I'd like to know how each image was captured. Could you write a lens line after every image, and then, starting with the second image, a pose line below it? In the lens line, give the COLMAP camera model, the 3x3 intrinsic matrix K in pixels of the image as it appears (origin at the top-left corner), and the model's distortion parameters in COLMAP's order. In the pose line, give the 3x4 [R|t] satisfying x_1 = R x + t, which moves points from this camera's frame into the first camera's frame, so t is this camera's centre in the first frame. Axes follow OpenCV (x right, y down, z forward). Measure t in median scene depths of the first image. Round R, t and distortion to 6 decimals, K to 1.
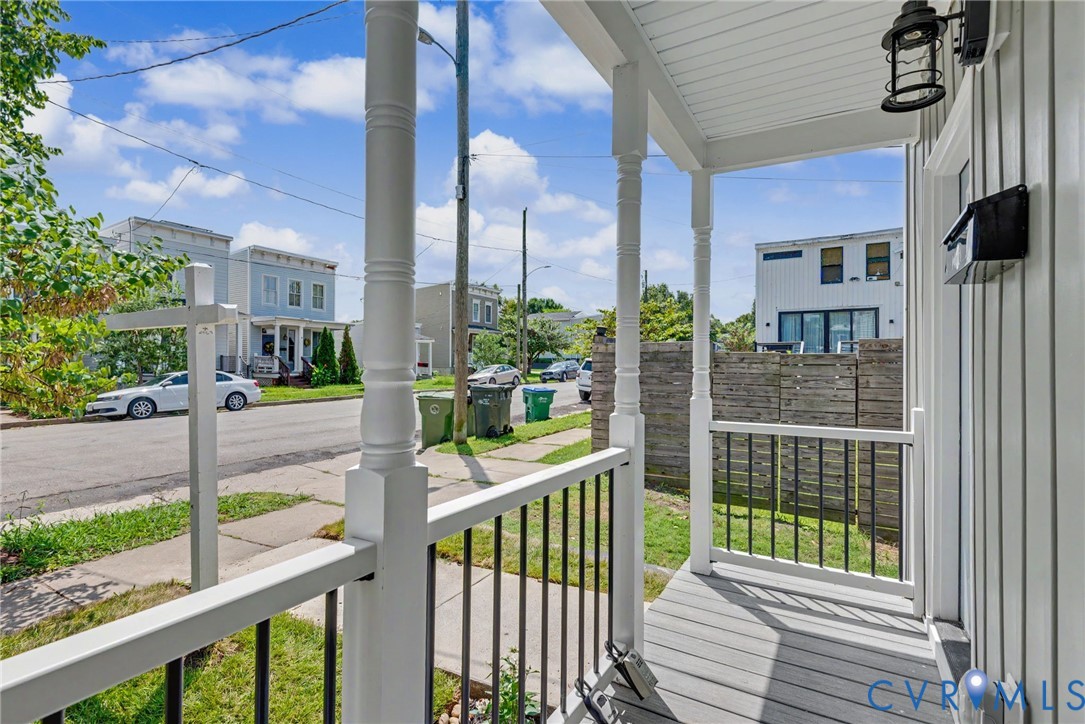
lens RADIAL K [[501.4, 0, 546.4], [0, 501.4, 361.2], [0, 0, 1]] dist [0.017435, -0.001925]
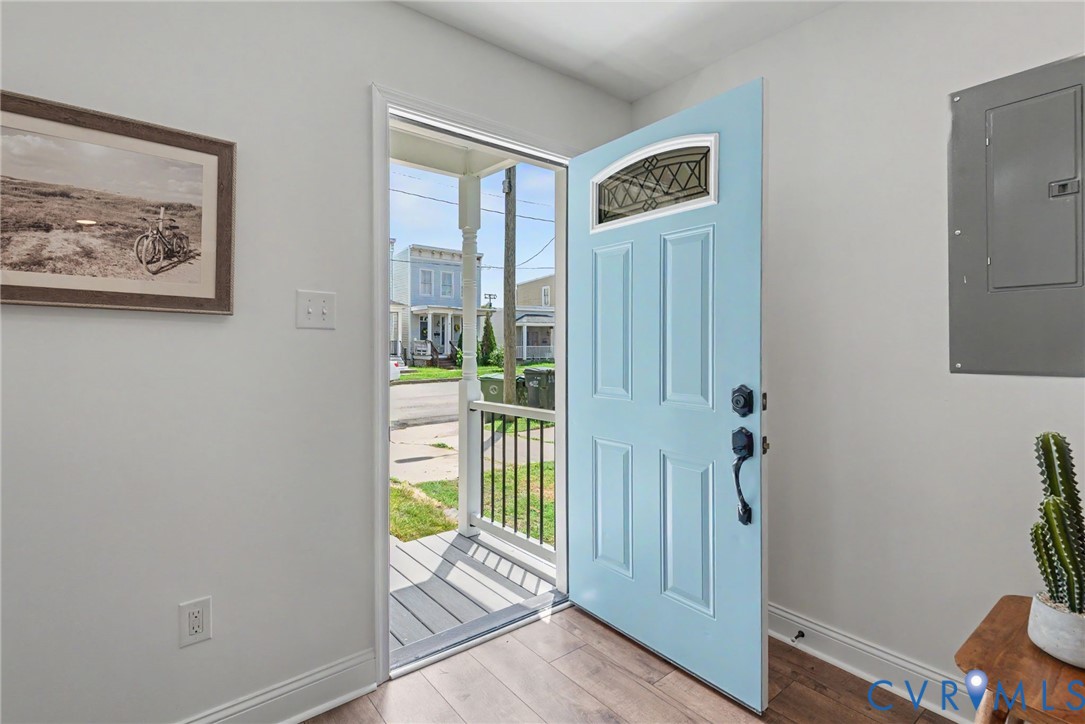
lens RADIAL K [[515.1, 0, 539.5], [0, 515.1, 364.5], [0, 0, 1]] dist [-0.001920, 0.000195]
pose [[0.934344, 0.007653, -0.356291, 0.112407], [0.007211, 0.999159, 0.040369, -0.001387], [0.356300, -0.040288, 0.933503, -0.002320]]
